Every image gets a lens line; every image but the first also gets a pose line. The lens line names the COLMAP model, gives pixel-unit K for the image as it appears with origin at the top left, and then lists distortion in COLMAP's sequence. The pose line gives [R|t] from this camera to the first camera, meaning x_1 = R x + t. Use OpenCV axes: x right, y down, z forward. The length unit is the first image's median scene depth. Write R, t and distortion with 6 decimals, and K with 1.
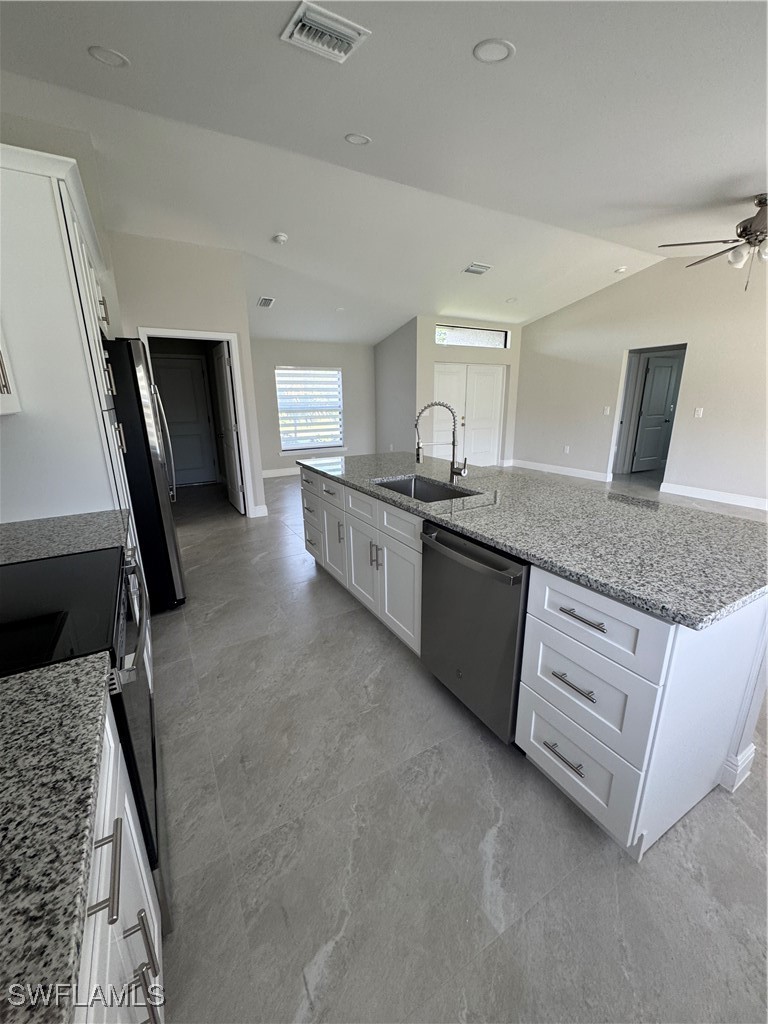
lens RADIAL K [[408.1, 0, 384.6], [0, 408.1, 510.5], [0, 0, 1]] dist [-0.002923, 0.000338]
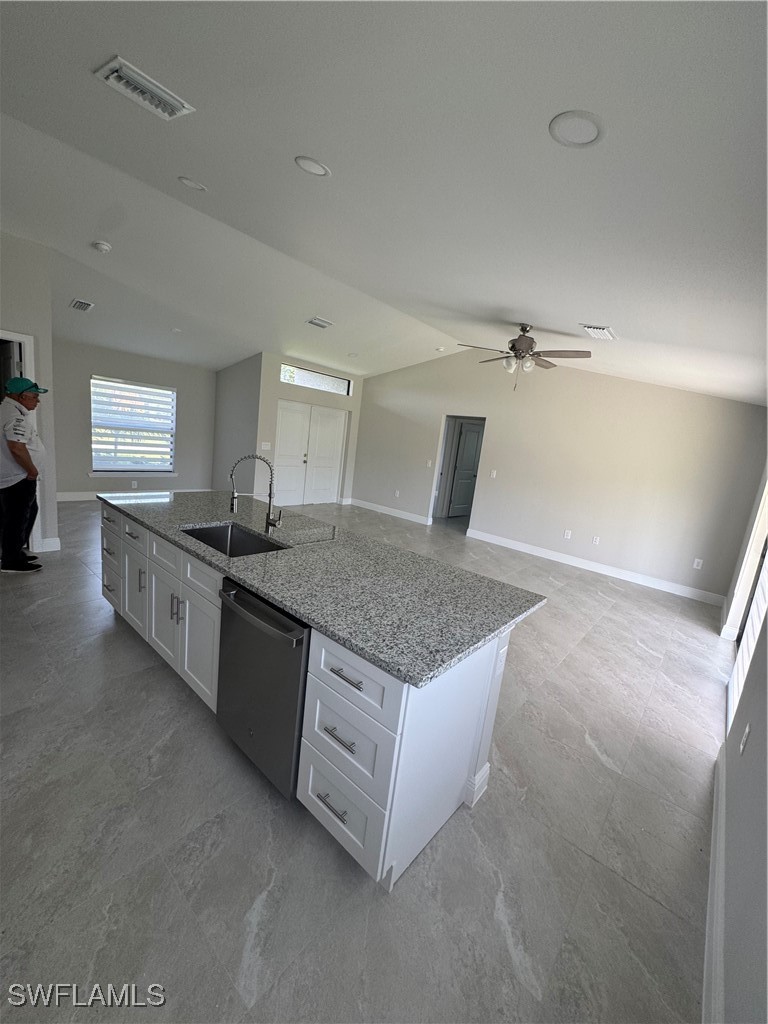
lens RADIAL K [[408.1, 0, 384.6], [0, 408.1, 510.5], [0, 0, 1]] dist [-0.002923, 0.000338]
pose [[0.933466, 0.058080, 0.353931, 0.099991], [-0.033372, 0.996586, -0.075521, -0.076336], [-0.357109, 0.058685, 0.932217, -0.080586]]
